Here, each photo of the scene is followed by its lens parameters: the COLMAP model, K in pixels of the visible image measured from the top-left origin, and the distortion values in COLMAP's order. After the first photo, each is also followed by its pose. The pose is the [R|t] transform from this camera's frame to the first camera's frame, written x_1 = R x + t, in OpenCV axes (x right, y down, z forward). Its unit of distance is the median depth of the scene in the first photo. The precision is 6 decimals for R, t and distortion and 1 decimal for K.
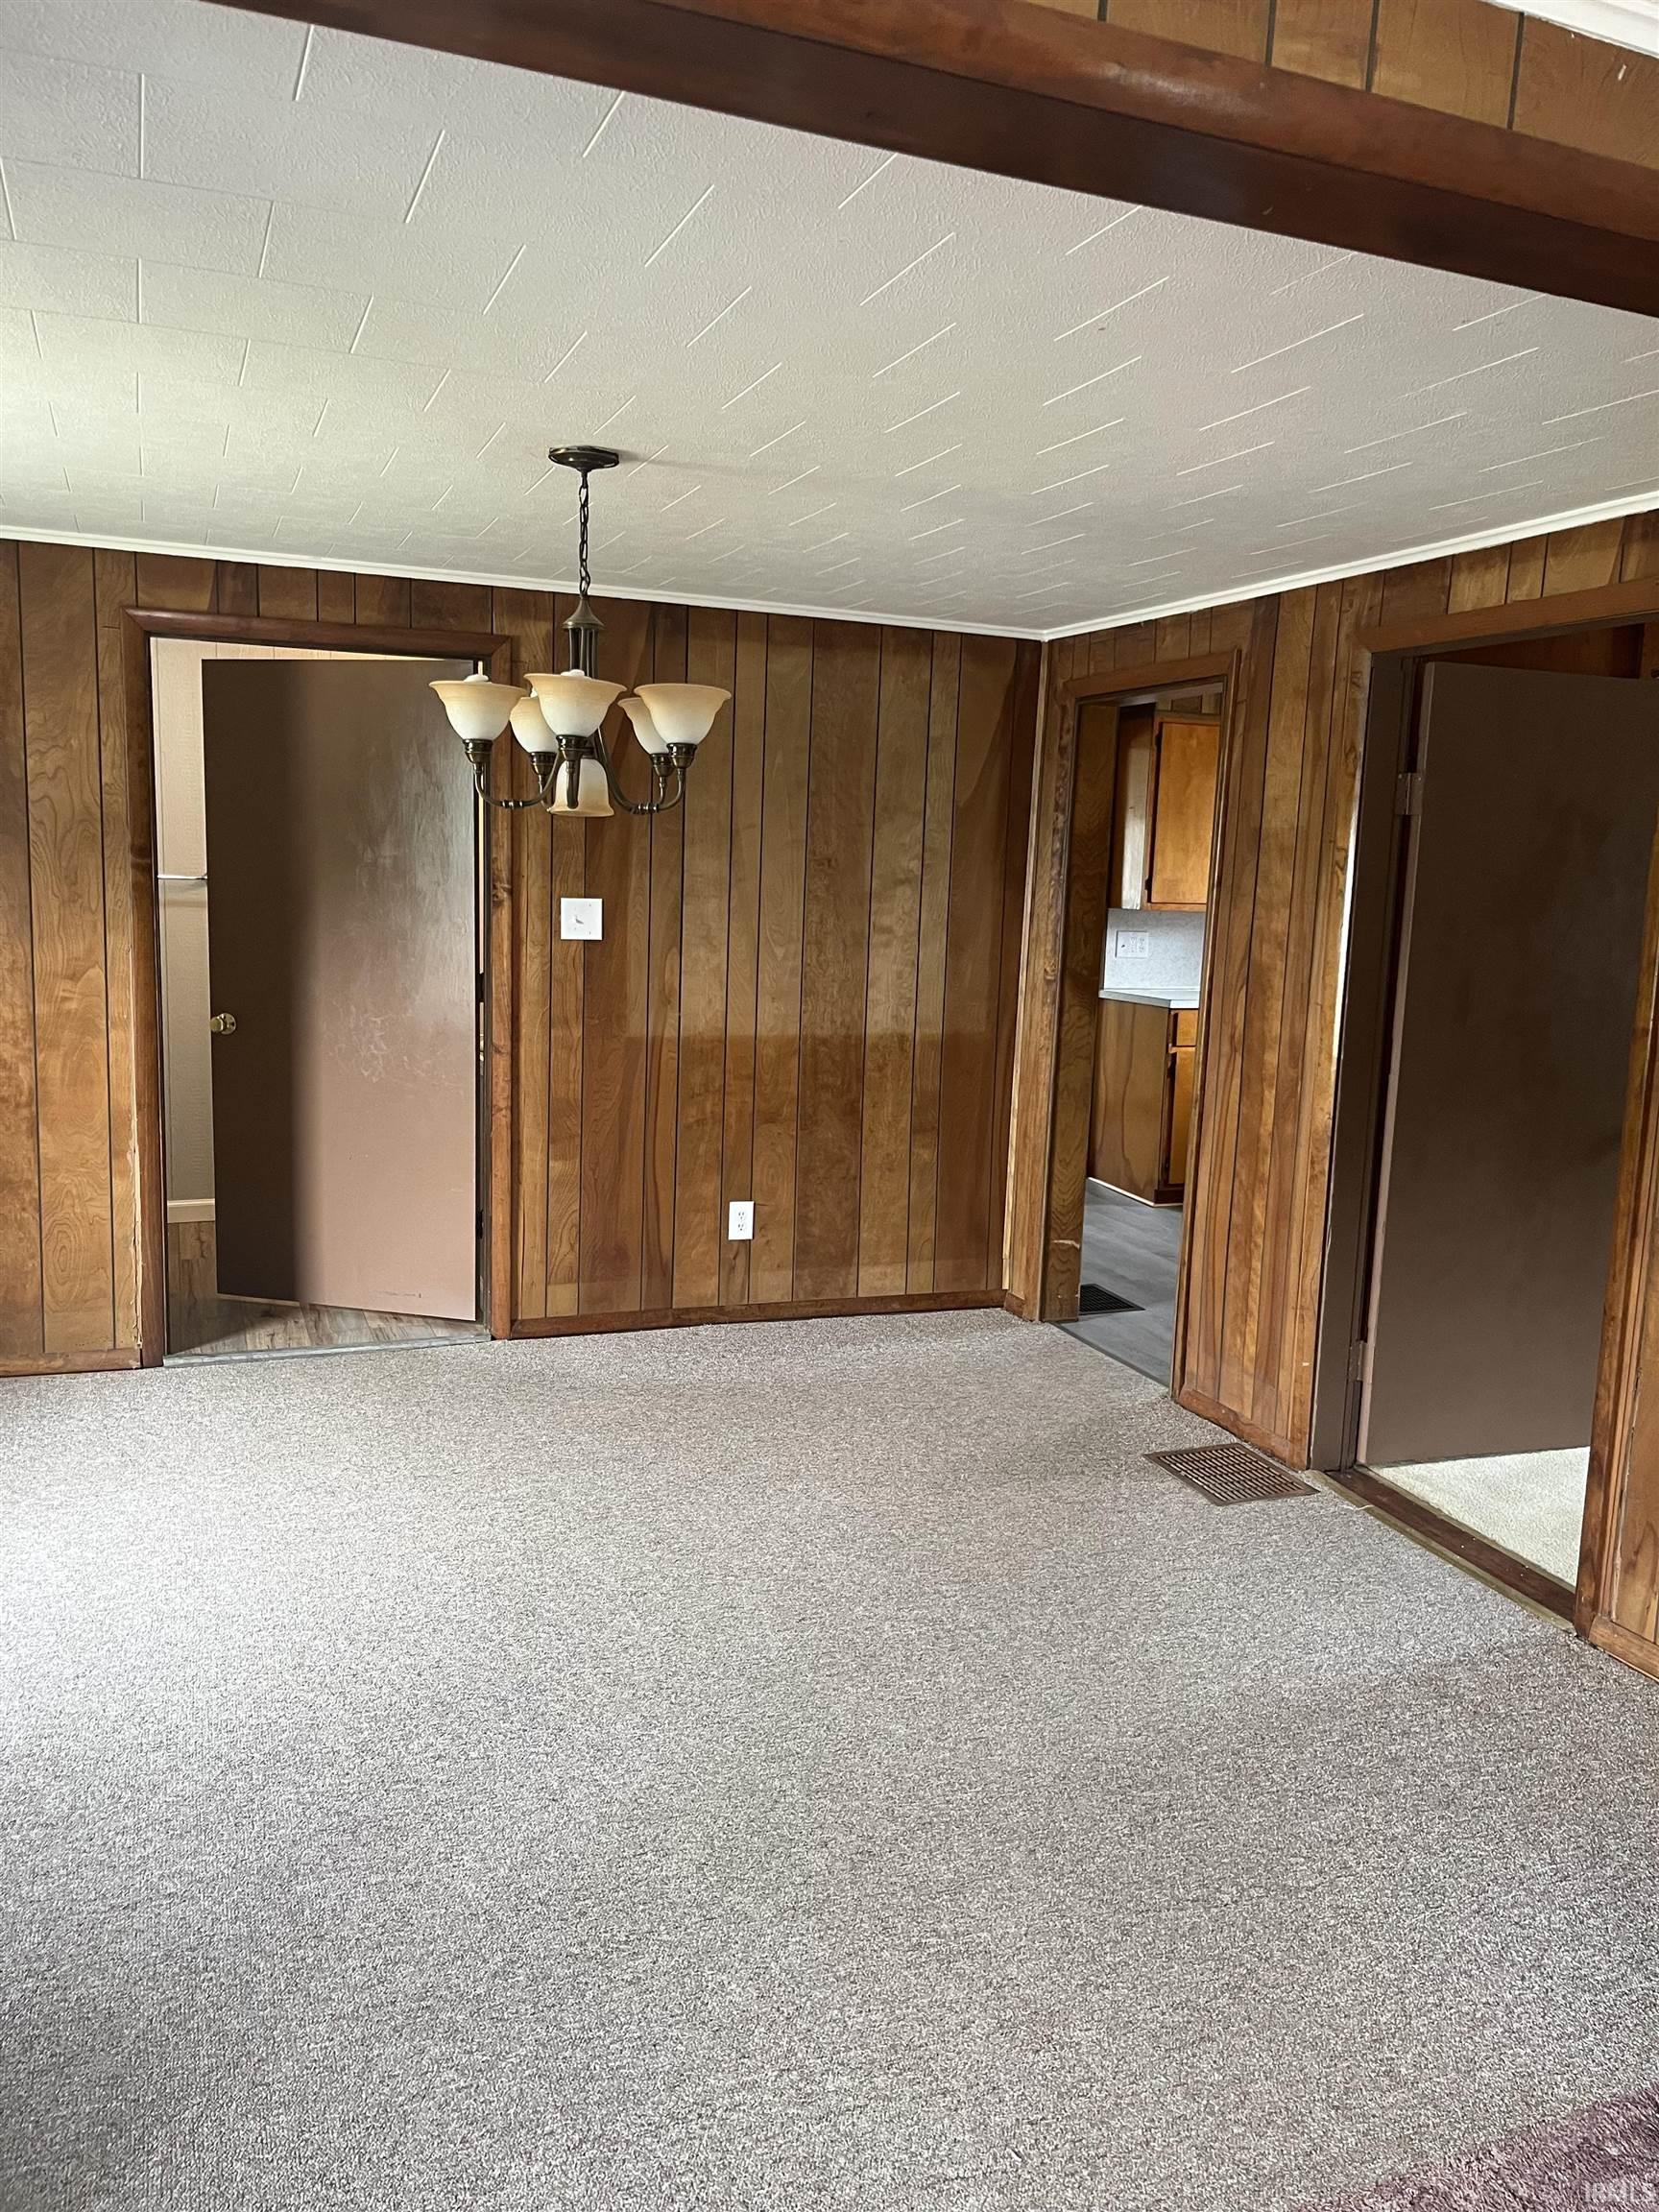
lens RADIAL K [[1675.0, 0, 867.0], [0, 1675.0, 1089.5], [0, 0, 1]] dist [0.086803, -0.136700]
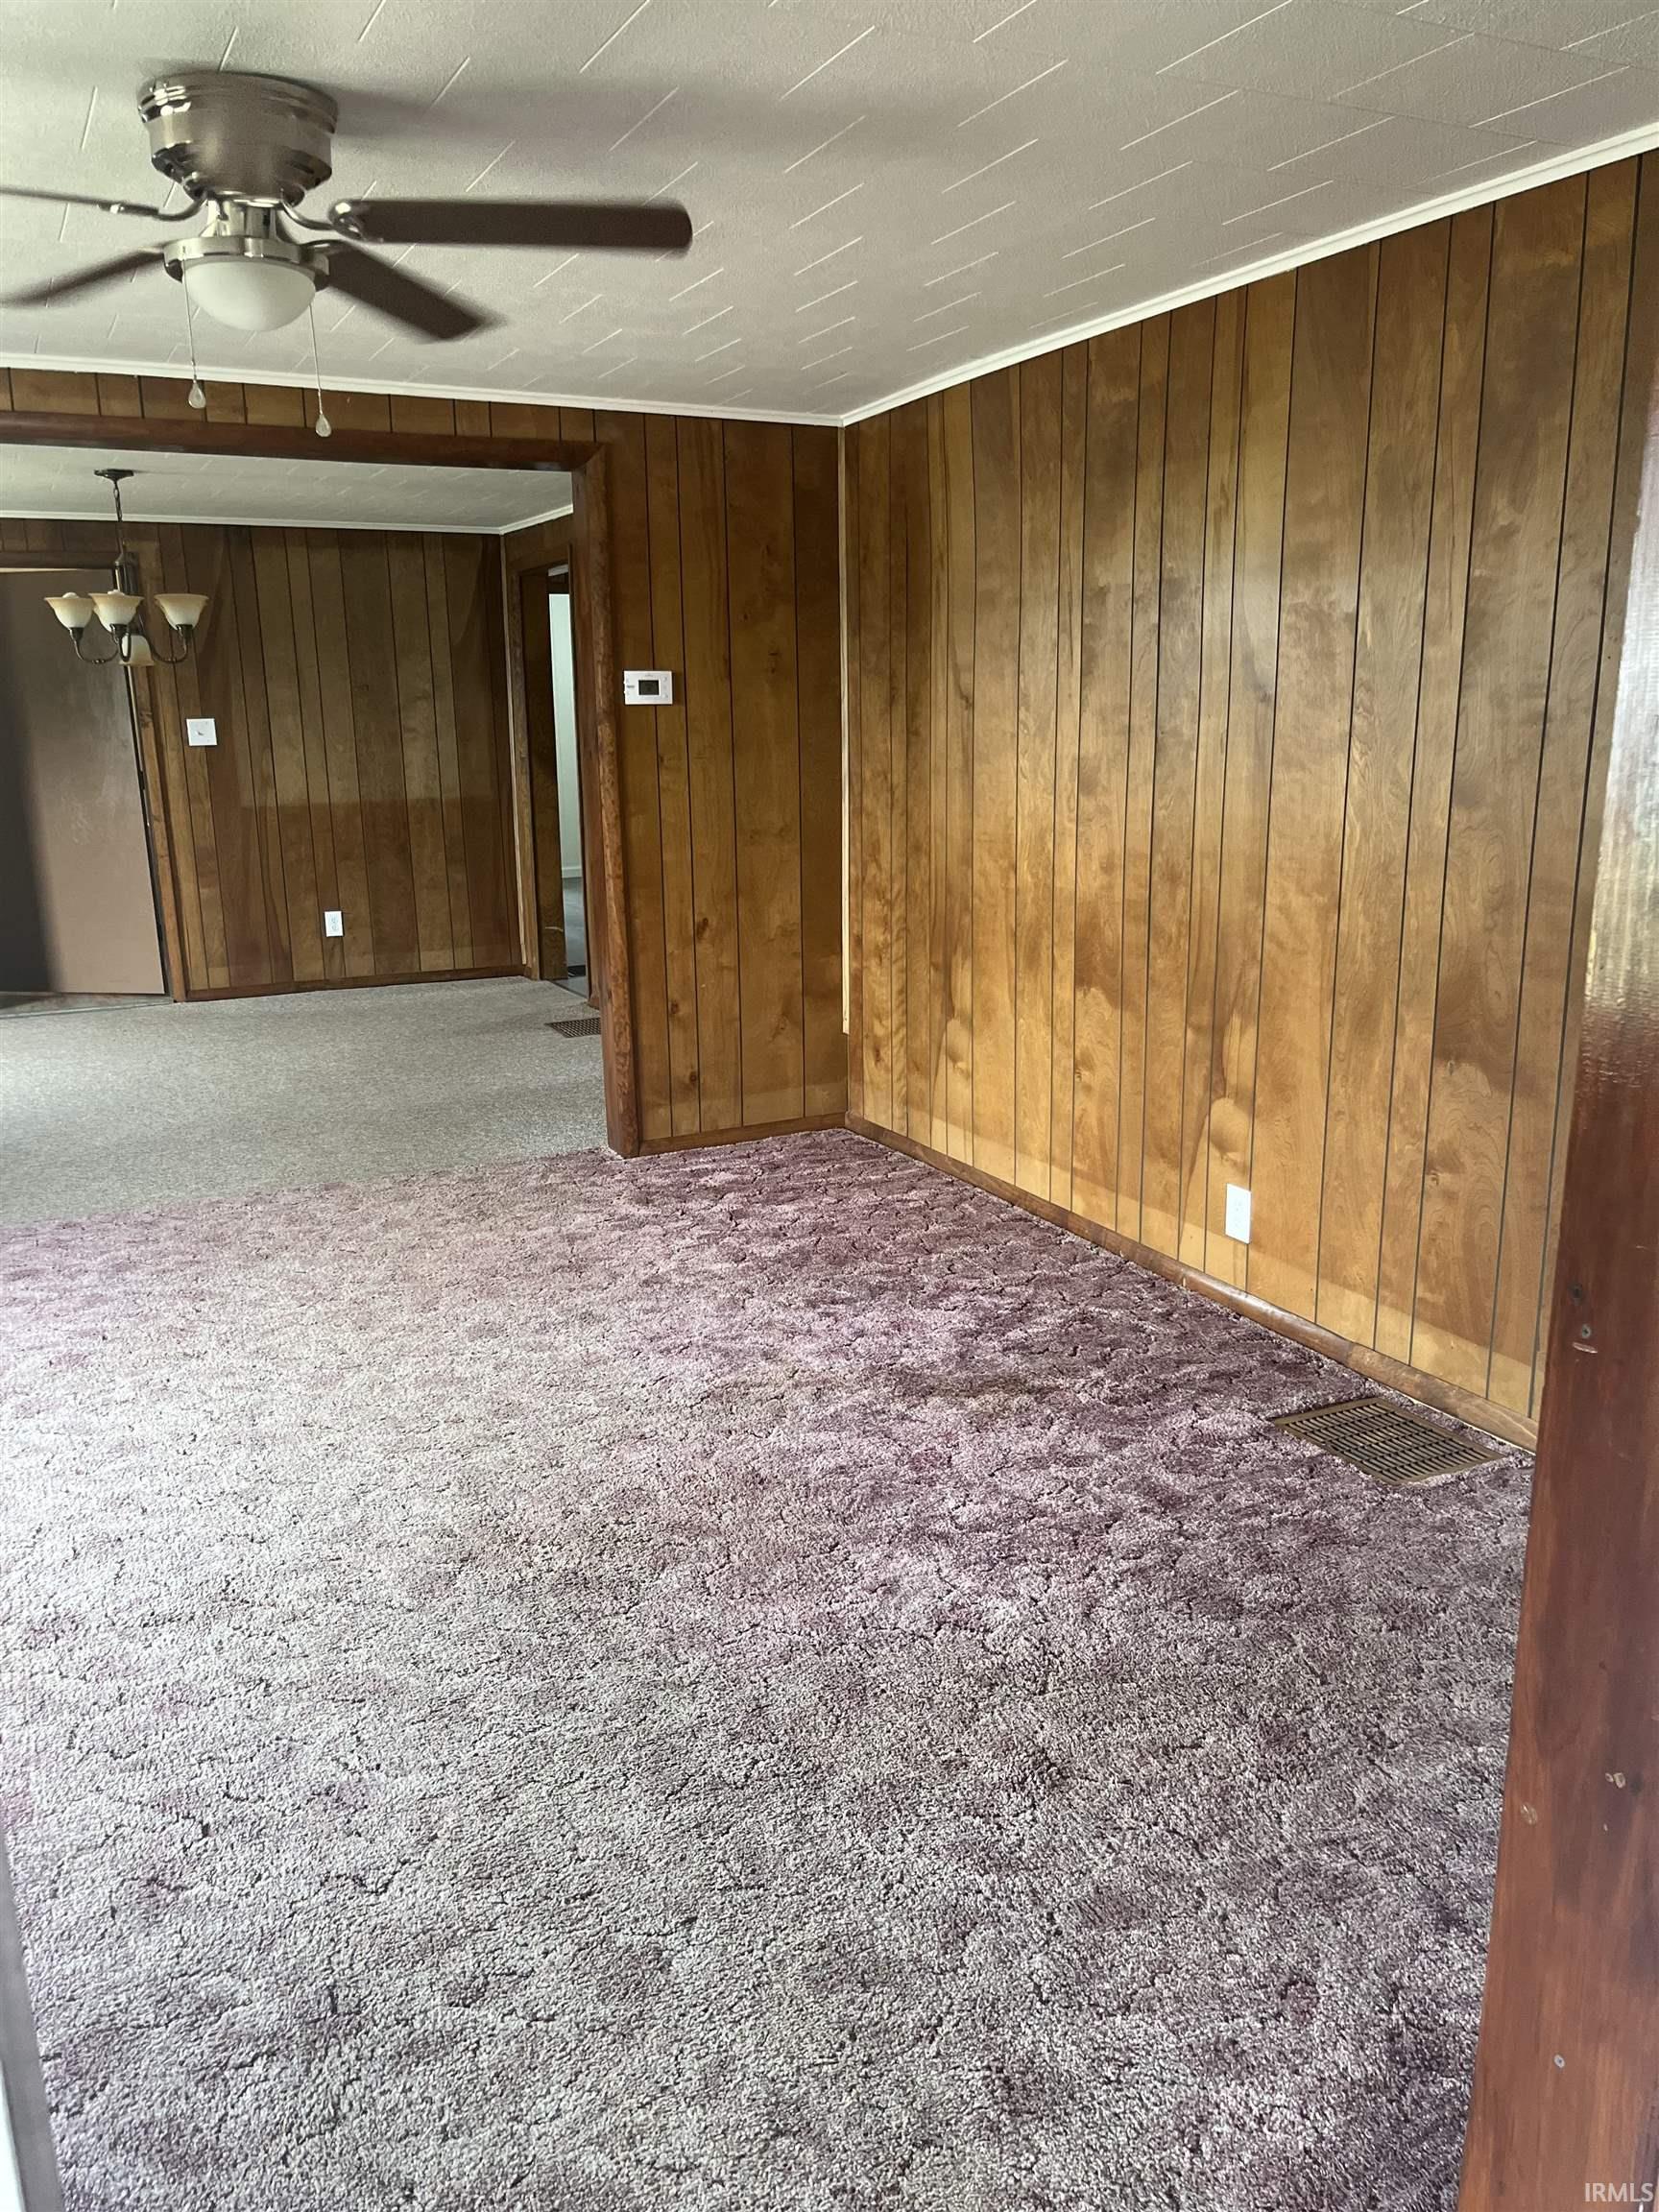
lens RADIAL K [[1657.4, 0, 829.5], [0, 1657.4, 1106.0], [0, 0, 1]] dist [0.010236, -0.004656]
pose [[0.995886, -0.069695, 0.057913, 0.297524], [0.063004, 0.991904, 0.110256, 0.110195], [-0.065128, -0.106153, 0.992215, -0.615020]]
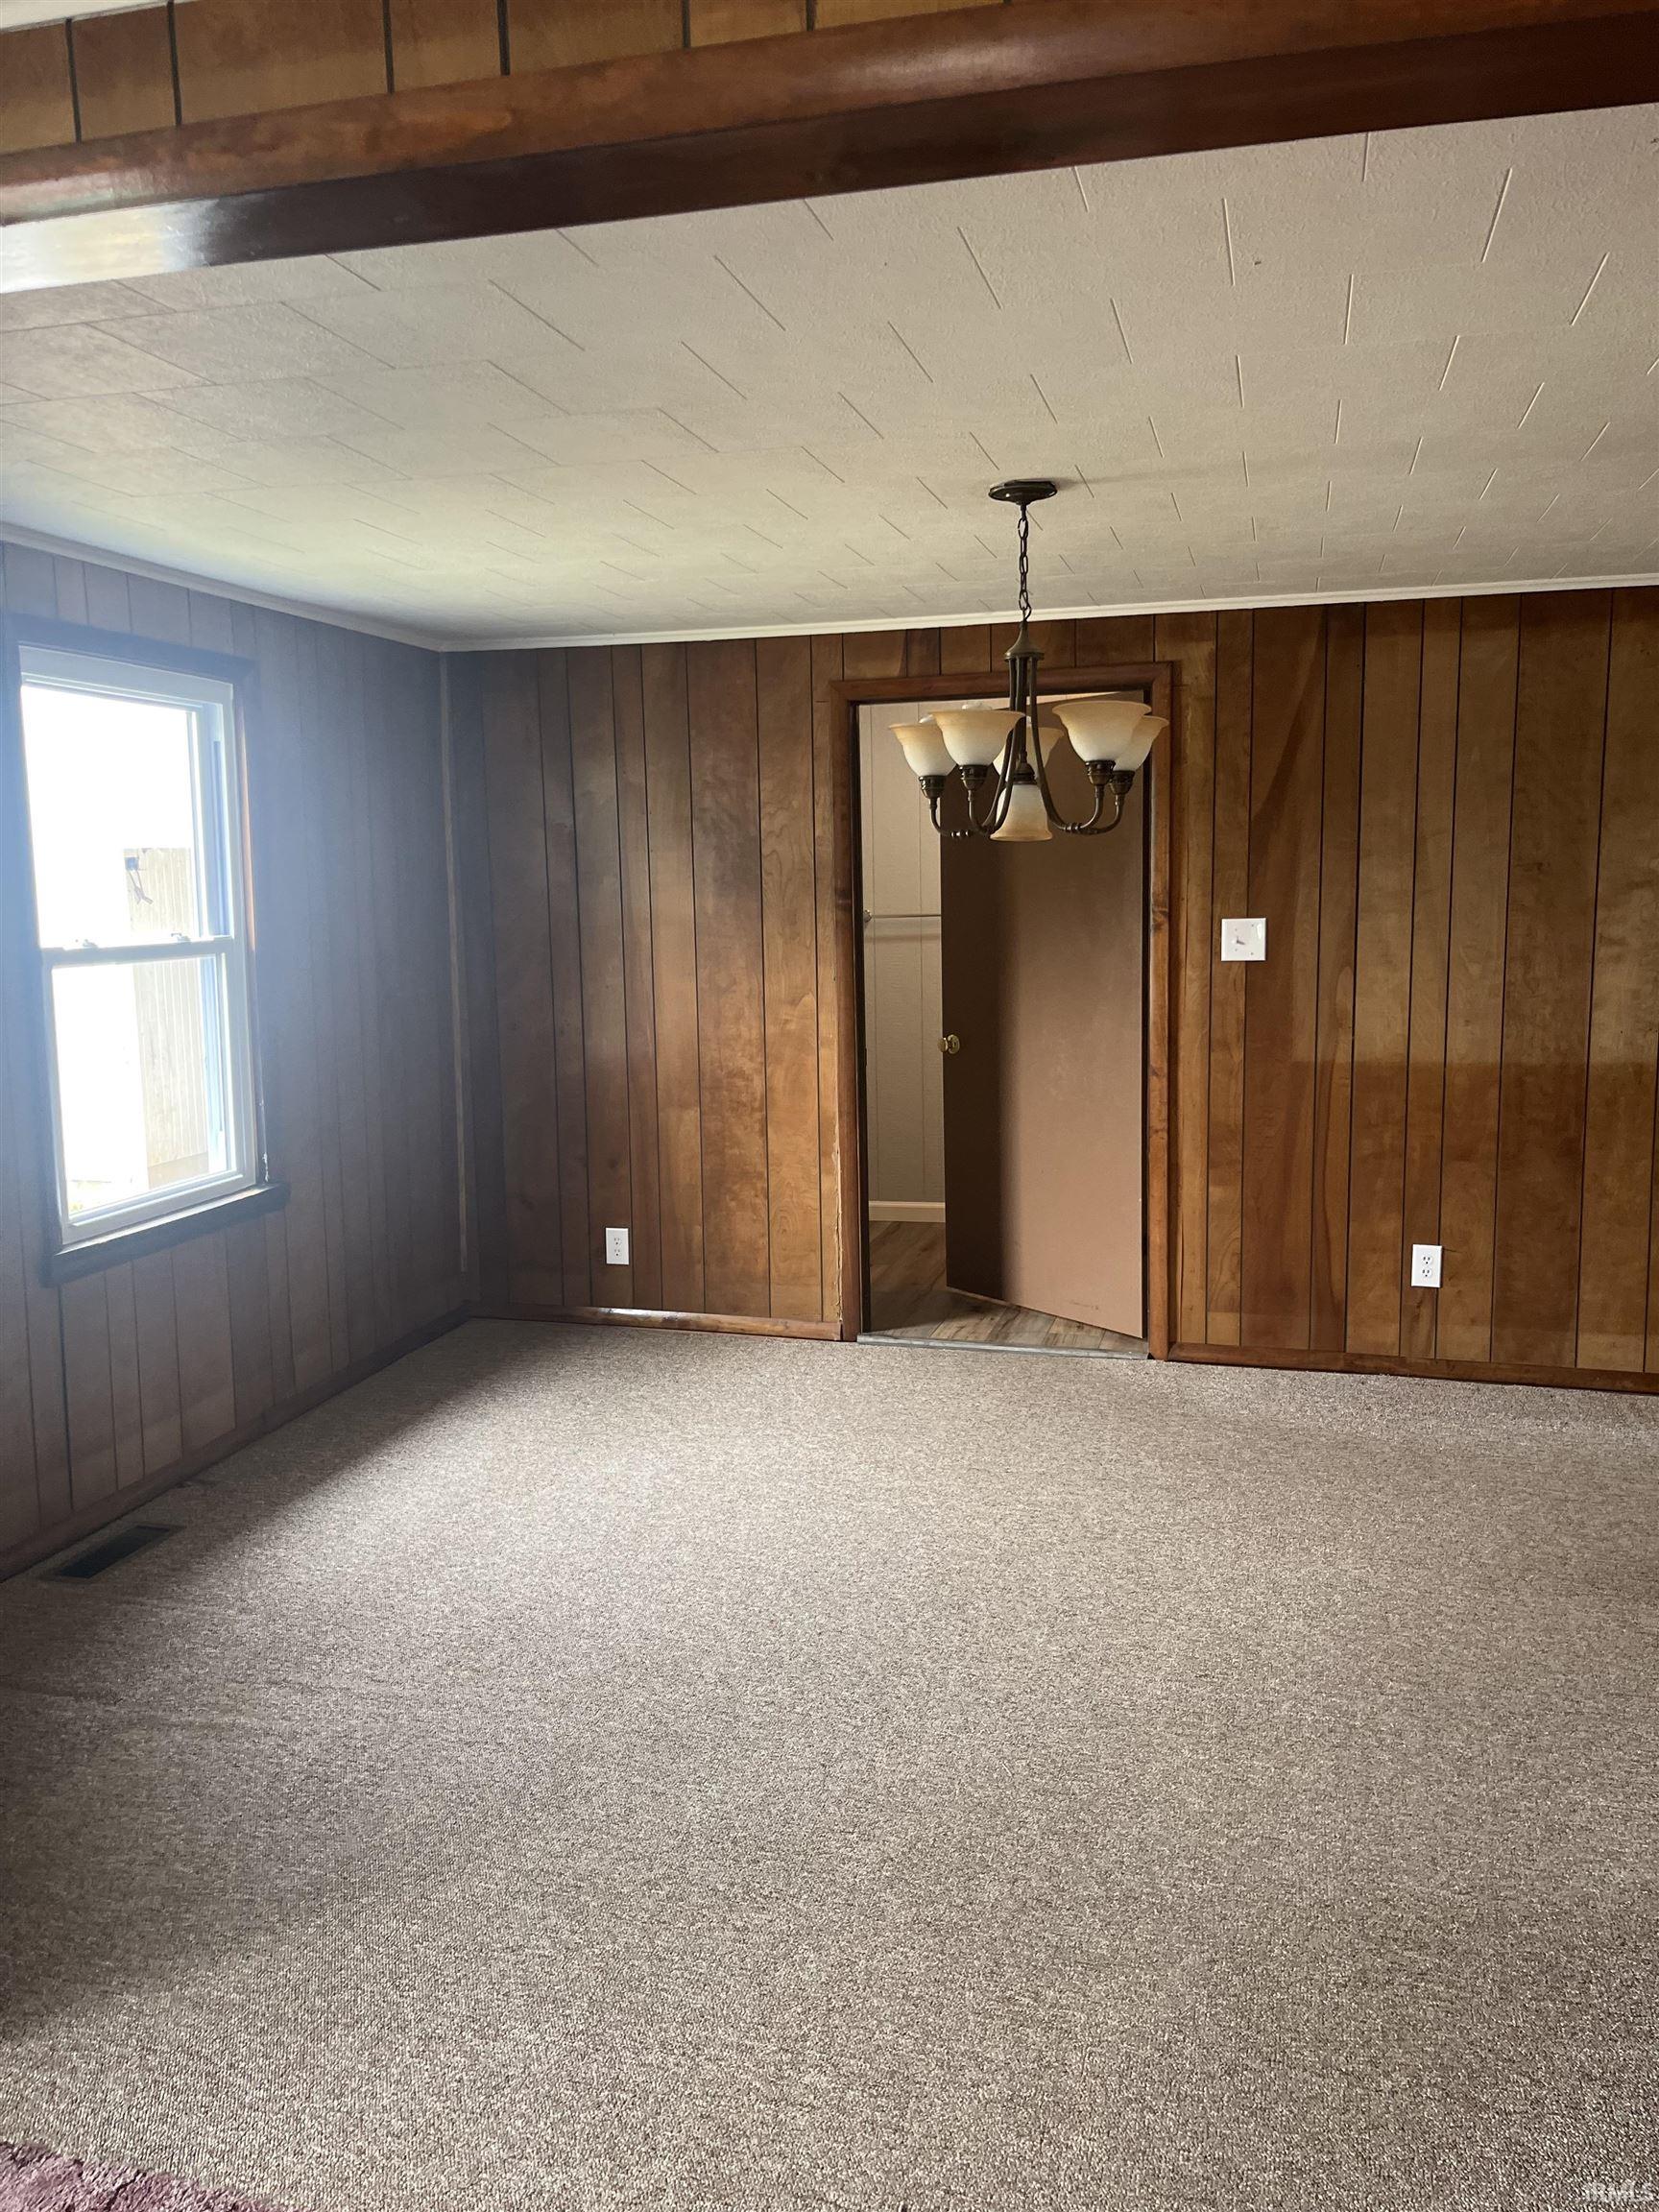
lens RADIAL K [[1686.4, 0, 829.5], [0, 1686.4, 1106.0], [0, 0, 1]] dist [0.050722, -0.079690]
pose [[0.791696, 0.033204, -0.610013, 0.237106], [-0.037504, 0.999280, 0.005719, -0.001605], [0.609763, 0.018351, 0.792371, 0.074910]]
